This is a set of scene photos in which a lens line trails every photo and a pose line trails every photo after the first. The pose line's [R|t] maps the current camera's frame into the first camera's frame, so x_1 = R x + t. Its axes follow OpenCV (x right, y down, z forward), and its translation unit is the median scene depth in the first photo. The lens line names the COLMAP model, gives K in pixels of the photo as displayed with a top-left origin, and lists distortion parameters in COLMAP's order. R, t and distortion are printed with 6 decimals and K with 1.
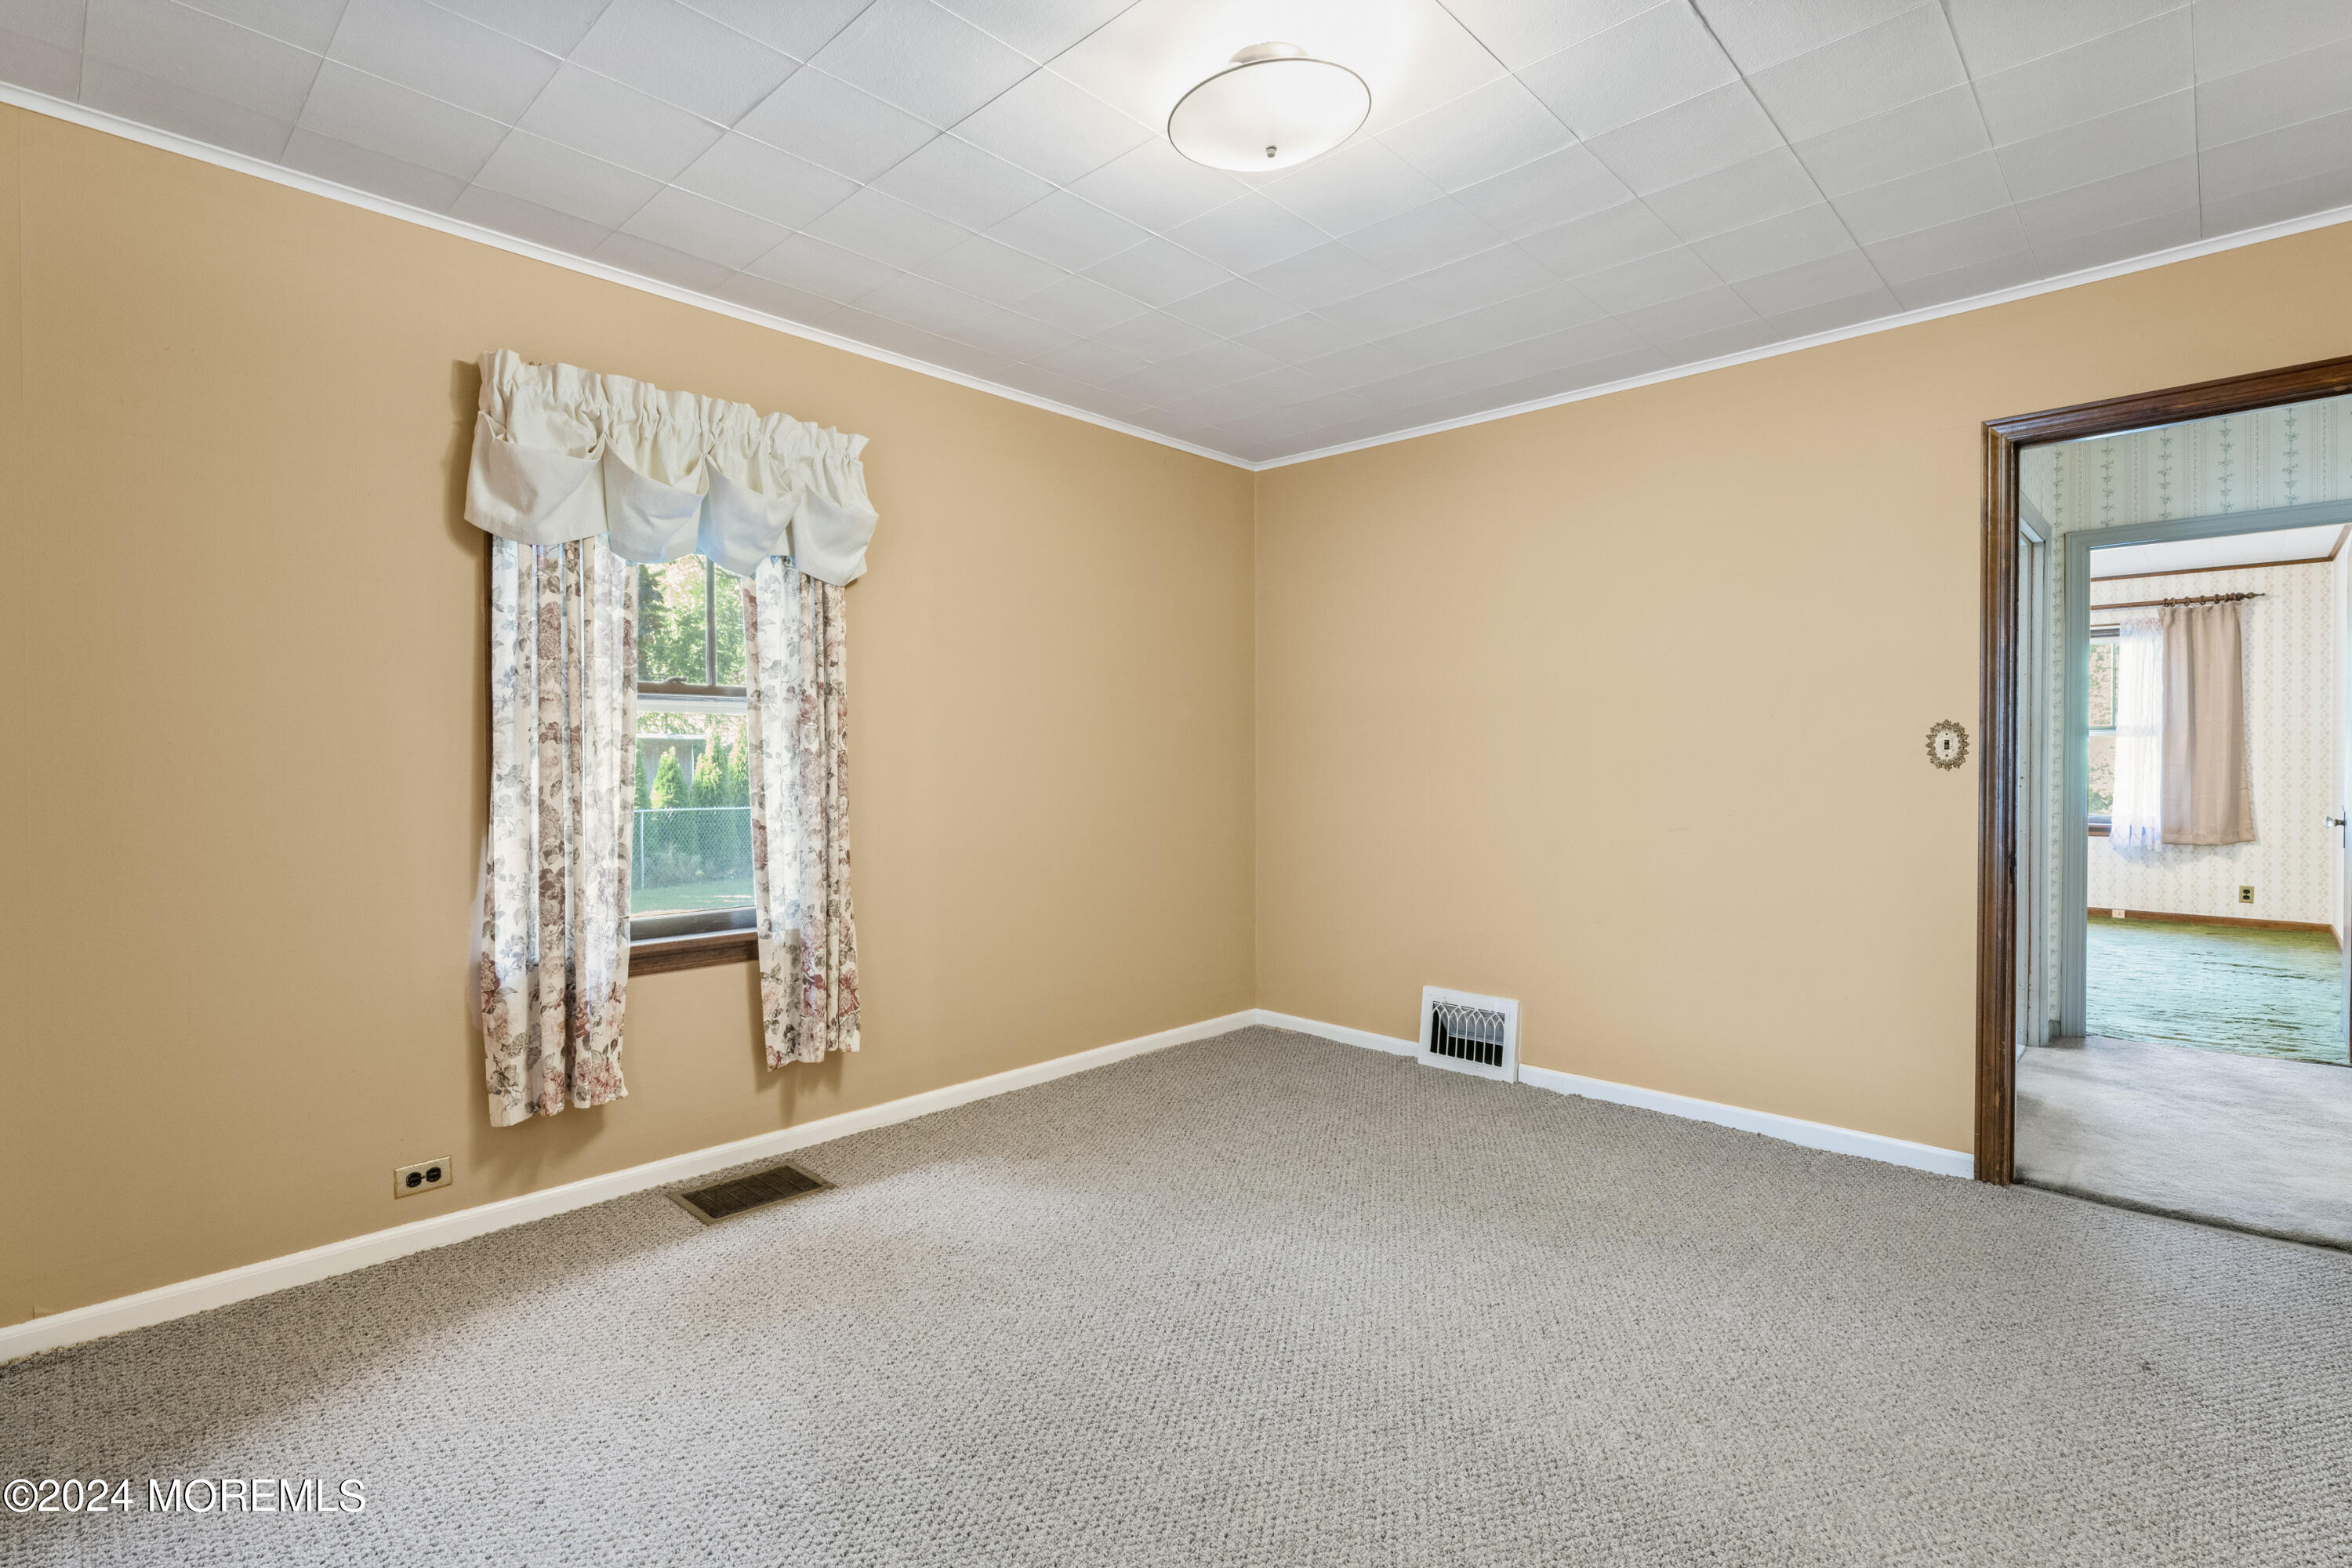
lens RADIAL K [[1100.9, 0, 1173.6], [0, 1100.9, 762.8], [0, 0, 1]] dist [0.000054, -0.000278]
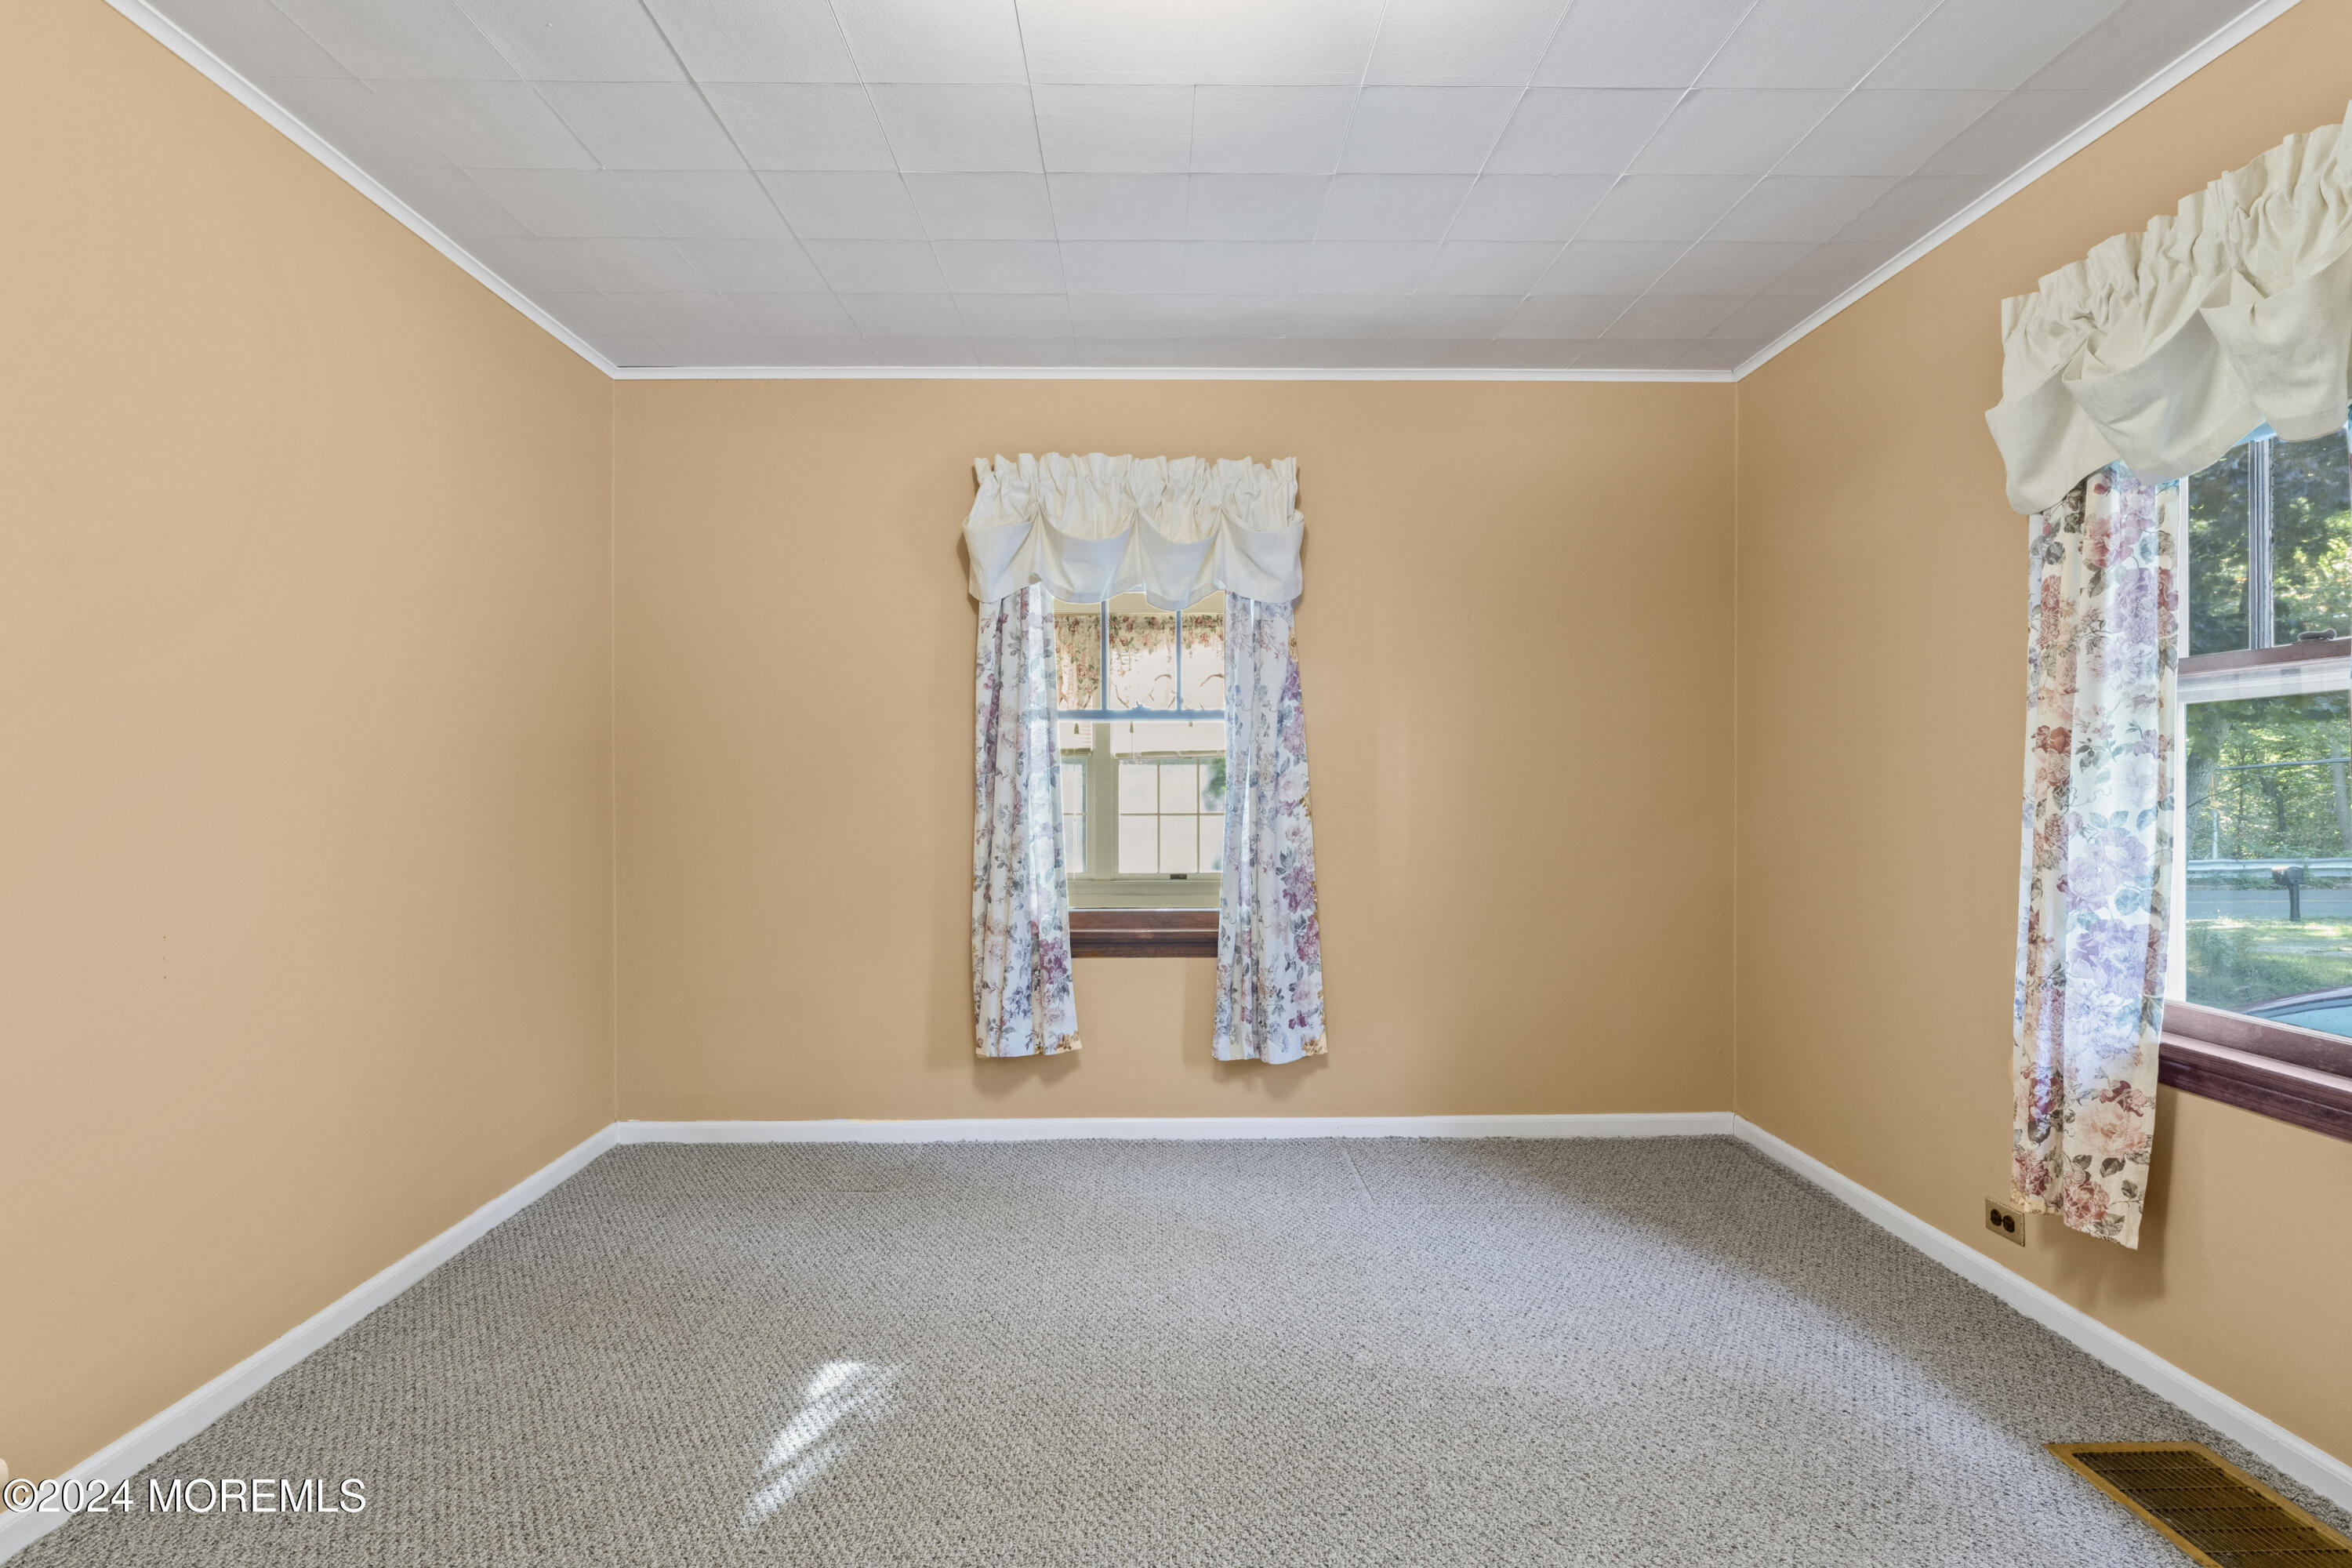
lens RADIAL K [[1147.6, 0, 1176.0], [0, 1147.6, 784.0], [0, 0, 1]] dist [0.000028, -0.000610]
pose [[-0.714016, 0.002358, -0.700125, 0.450719], [-0.002475, 0.999980, 0.005893, 0.002157], [0.700125, 0.005941, -0.713996, 1.084833]]
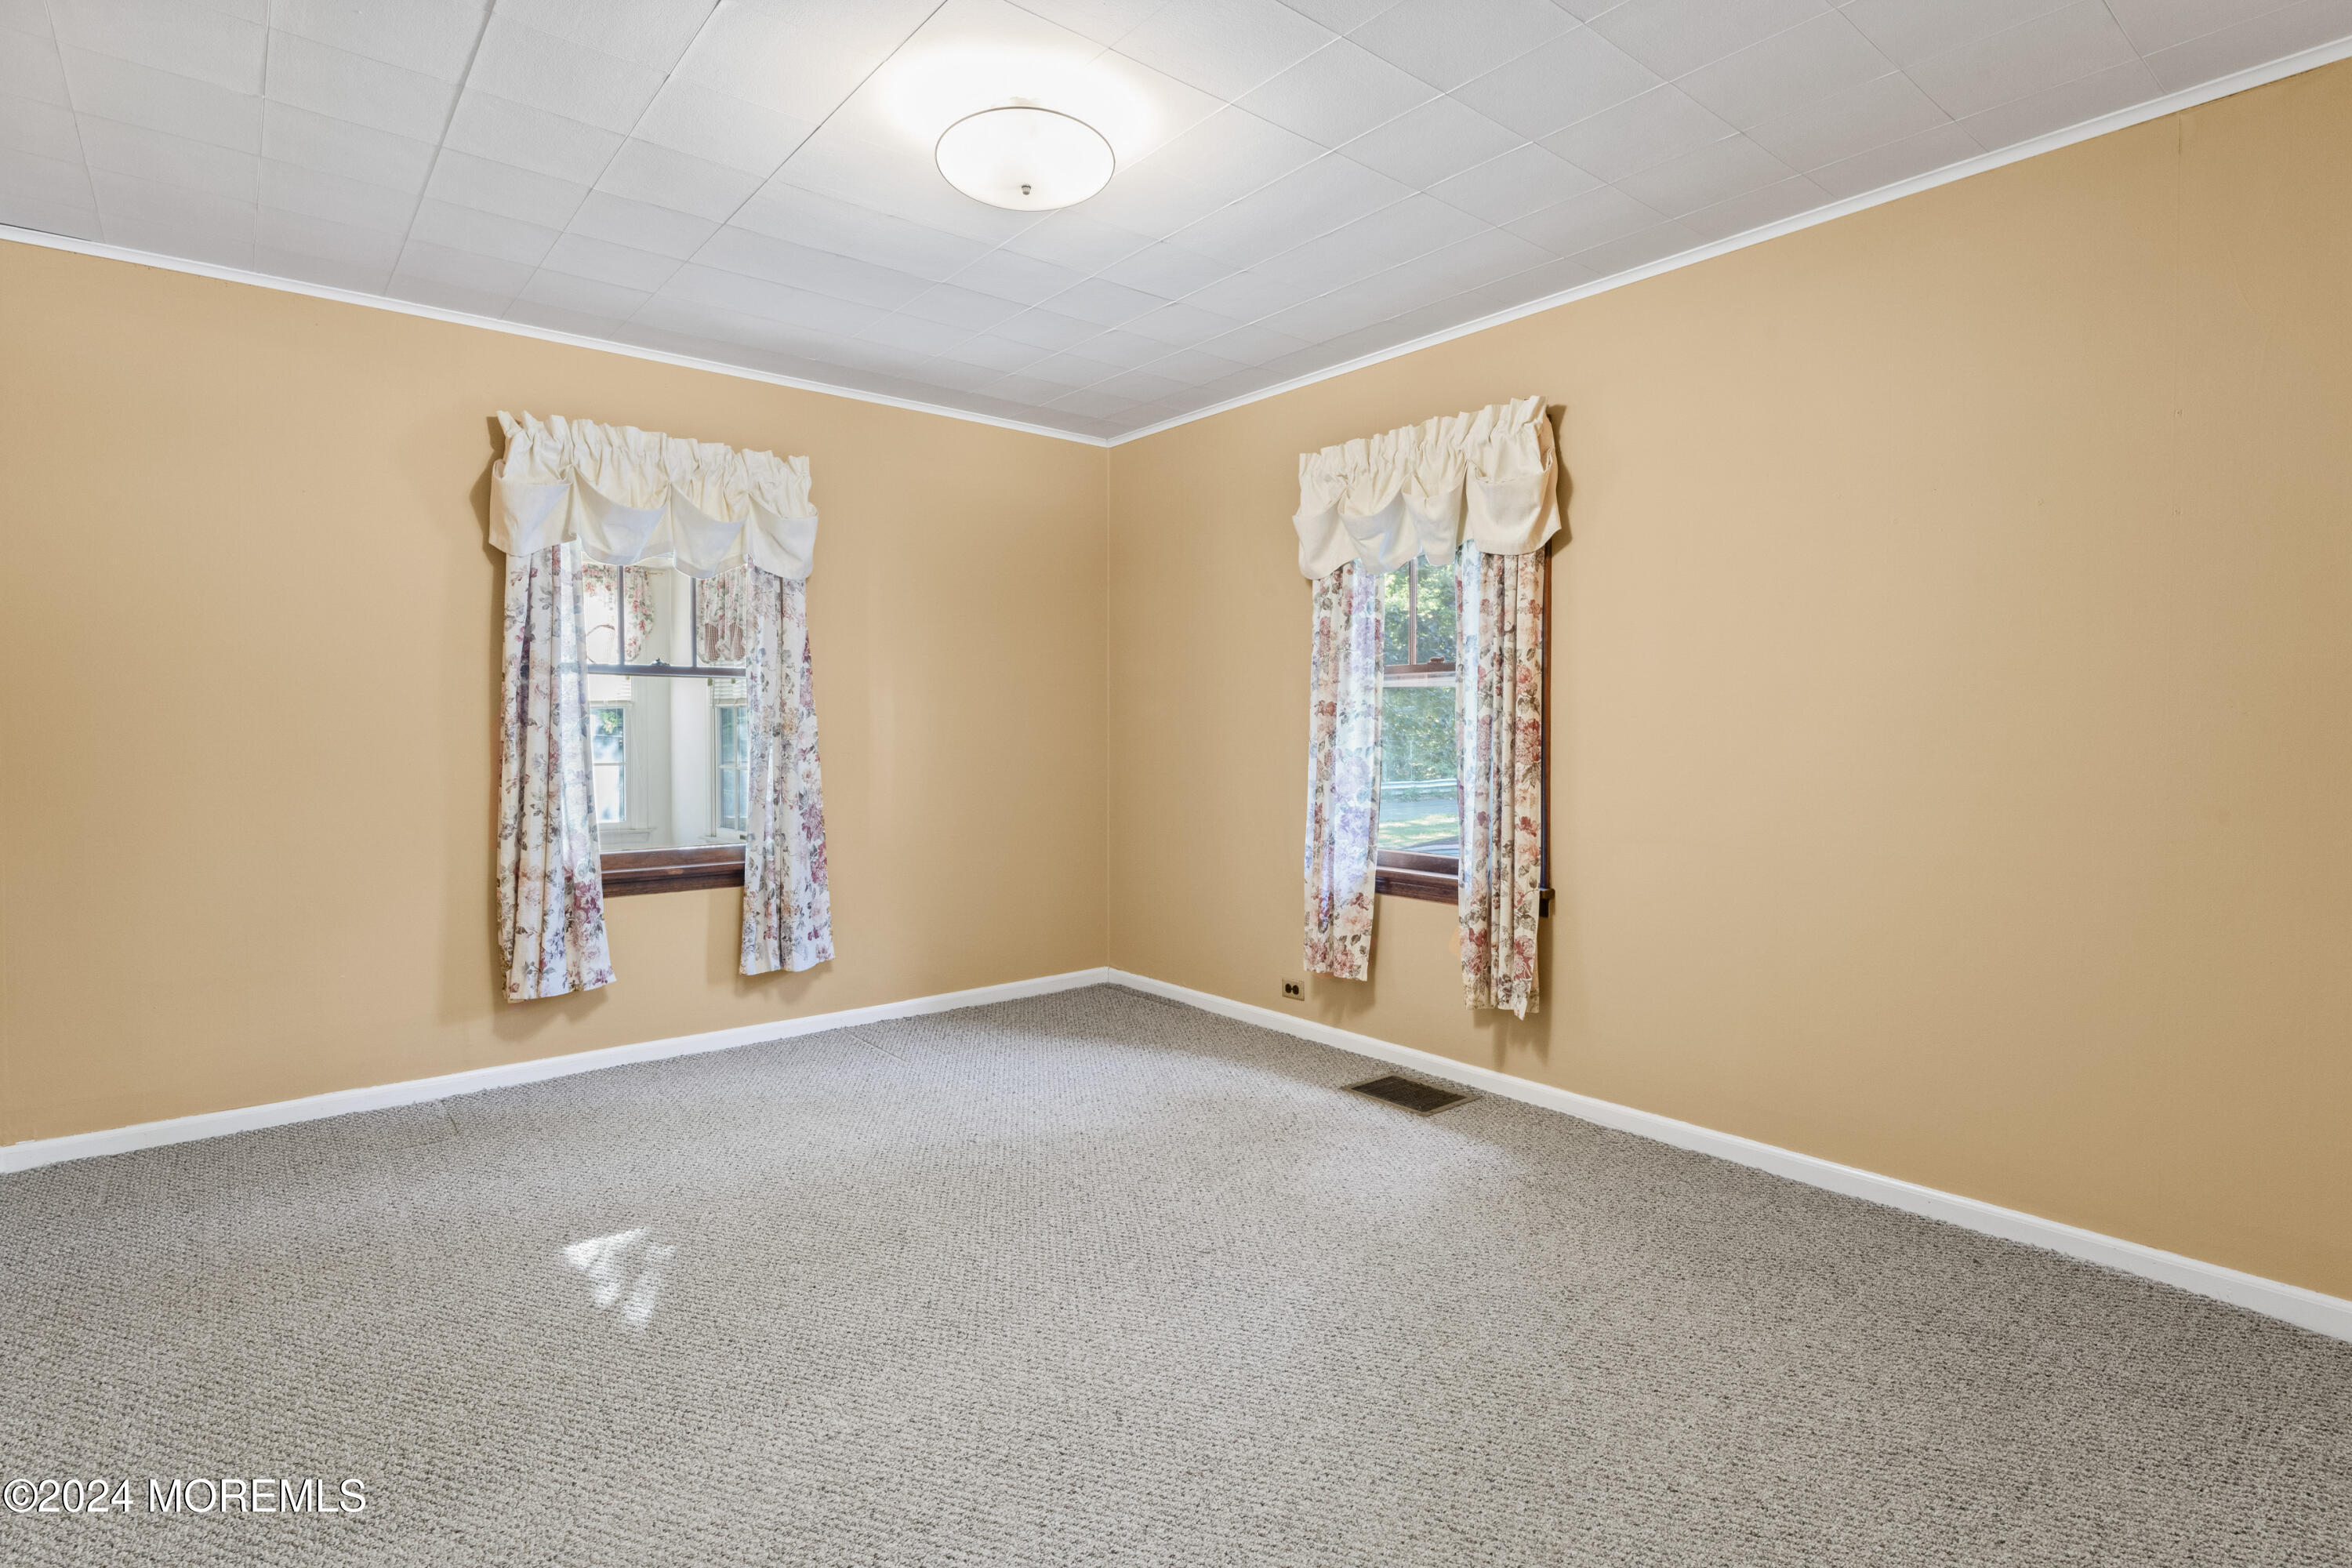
lens RADIAL K [[1156.7, 0, 1173.8], [0, 1156.7, 747.6], [0, 0, 1]] dist [-0.000101, -0.000021]
pose [[-0.122336, 0.014099, -0.992389, 0.898842], [-0.004257, 0.999882, 0.014730, 0.002937], [0.992480, 0.006026, -0.122261, 0.932548]]
